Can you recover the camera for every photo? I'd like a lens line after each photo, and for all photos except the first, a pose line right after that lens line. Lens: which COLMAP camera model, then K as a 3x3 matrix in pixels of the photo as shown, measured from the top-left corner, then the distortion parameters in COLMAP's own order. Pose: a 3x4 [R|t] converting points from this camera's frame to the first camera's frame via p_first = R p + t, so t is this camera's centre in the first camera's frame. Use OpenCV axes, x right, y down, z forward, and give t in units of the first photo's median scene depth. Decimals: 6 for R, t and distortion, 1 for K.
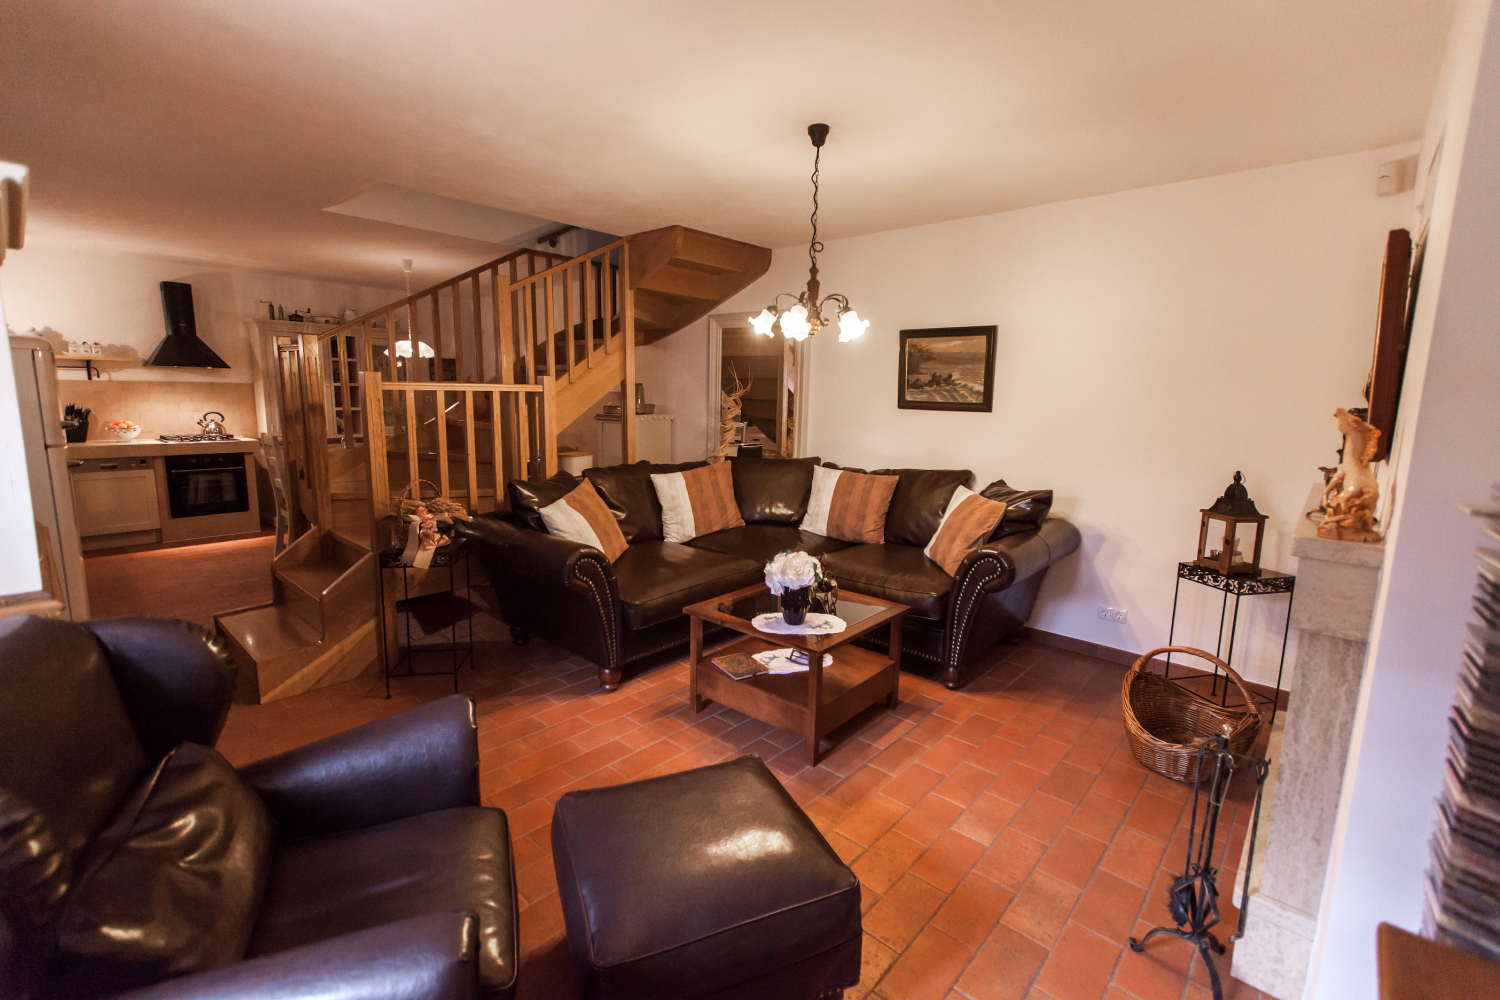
lens RADIAL K [[663.5, 0, 750.0], [0, 663.5, 500.0], [0, 0, 1]] dist [-0.003146, -0.000258]
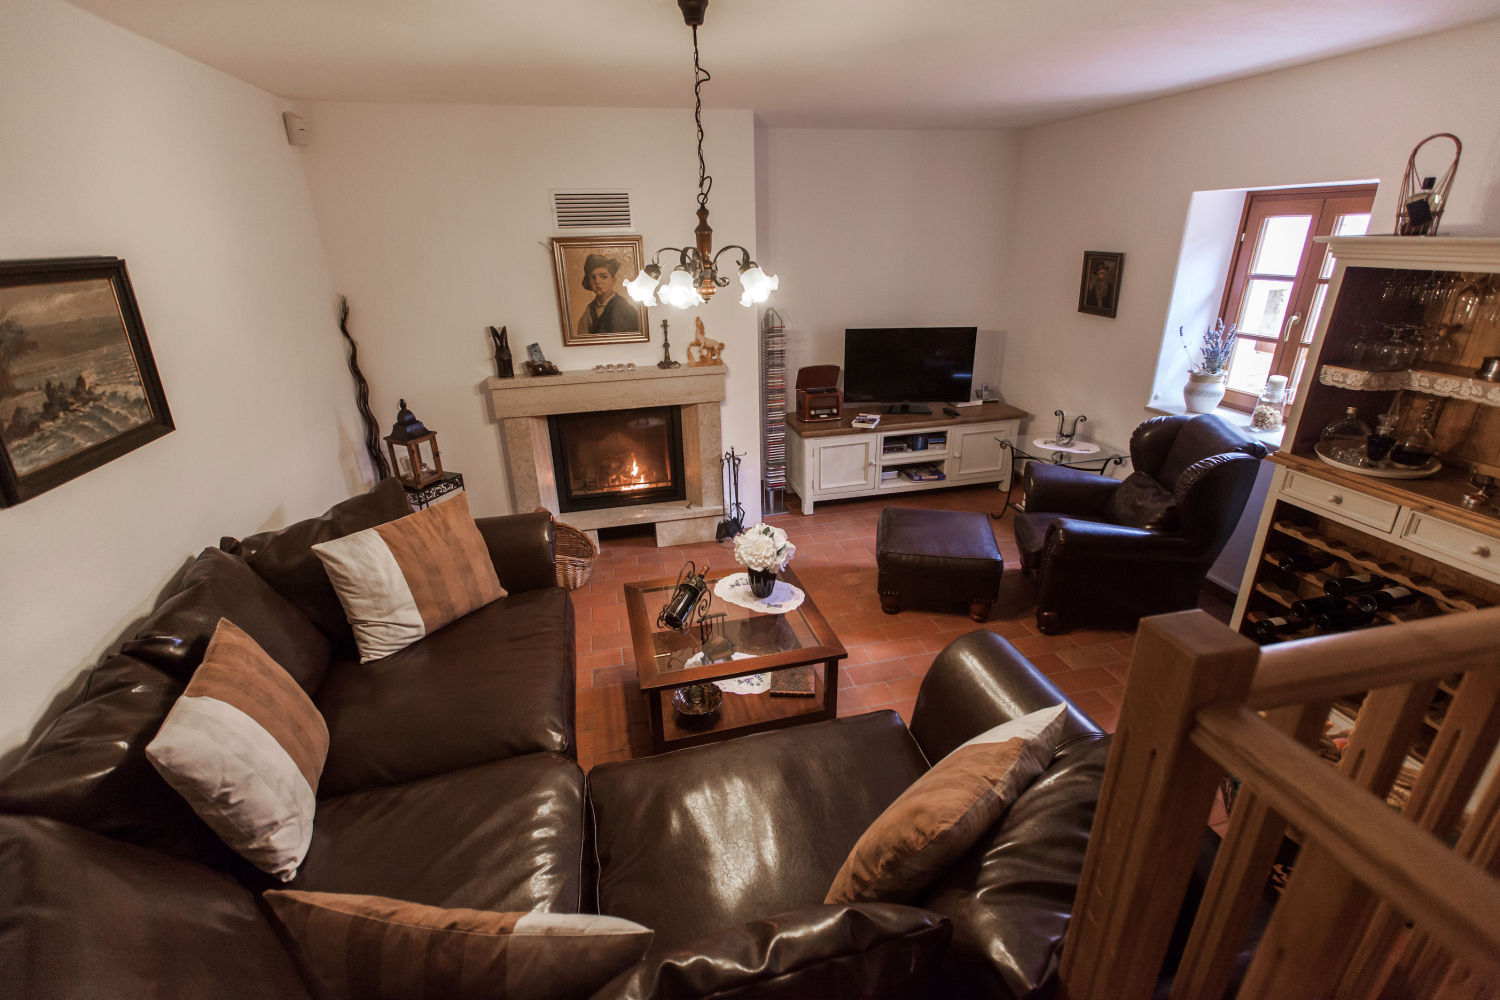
lens RADIAL K [[663.5, 0, 750.0], [0, 663.5, 500.0], [0, 0, 1]] dist [-0.003146, -0.000258]
pose [[-0.808170, -0.227004, 0.543443, -0.286421], [0.097675, 0.858294, 0.503777, -0.298571], [-0.580793, 0.460218, -0.671475, 1.098301]]
